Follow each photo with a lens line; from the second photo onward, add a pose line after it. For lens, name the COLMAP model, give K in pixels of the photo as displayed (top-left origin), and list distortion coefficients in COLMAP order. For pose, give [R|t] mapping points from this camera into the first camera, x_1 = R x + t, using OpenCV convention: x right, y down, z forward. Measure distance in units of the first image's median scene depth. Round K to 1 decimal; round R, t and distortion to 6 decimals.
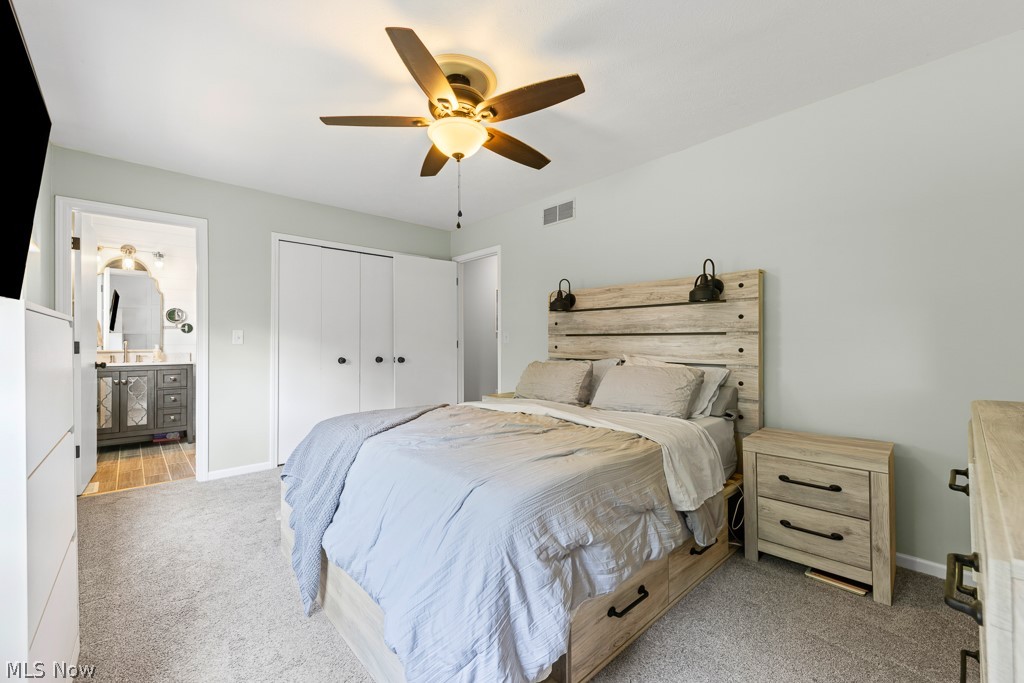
lens RADIAL K [[411.8, 0, 505.6], [0, 411.8, 340.3], [0, 0, 1]] dist [0.003686, -0.001080]
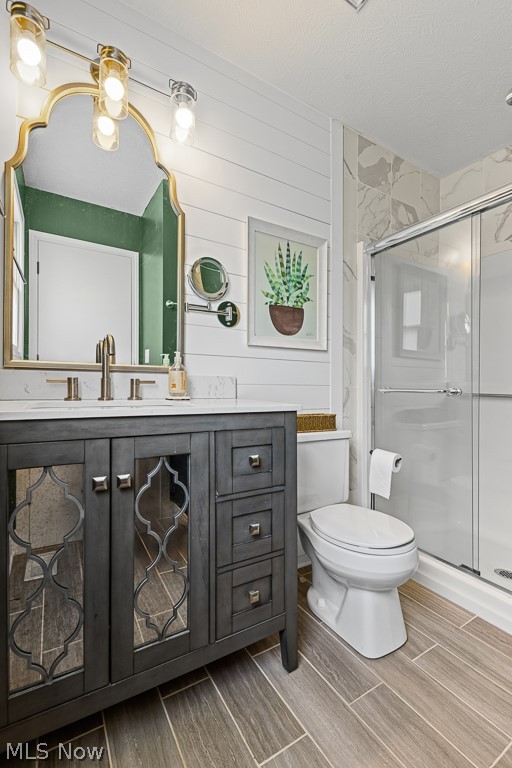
lens RADIAL K [[329.5, 0, 252.6], [0, 329.5, 388.2], [0, 0, 1]] dist [0.006856, -0.004011]
pose [[0.982024, 0.020643, -0.187626, -0.357259], [-0.016449, 0.999579, 0.023883, 0.016947], [0.188040, -0.020367, 0.981950, 0.360602]]
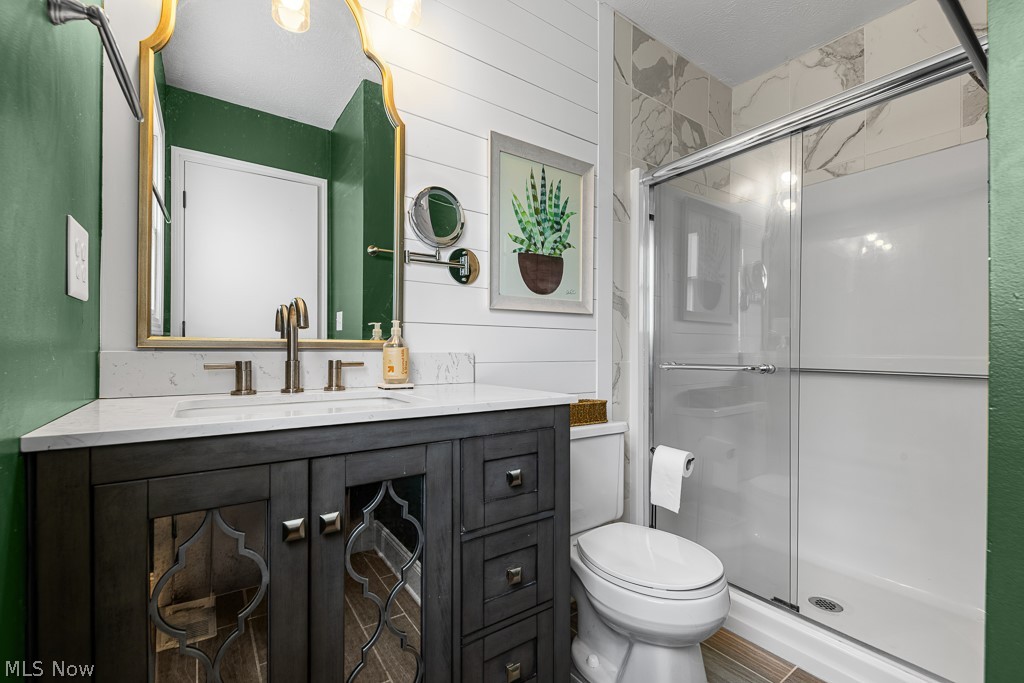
lens RADIAL K [[439.4, 0, 506.6], [0, 439.4, 355.4], [0, 0, 1]] dist [0.006856, -0.004011]
pose [[0.991331, 0.005849, -0.131261, -0.364939], [-0.004723, 0.999949, 0.008884, 0.014550], [0.131306, -0.008187, 0.991308, 0.366684]]
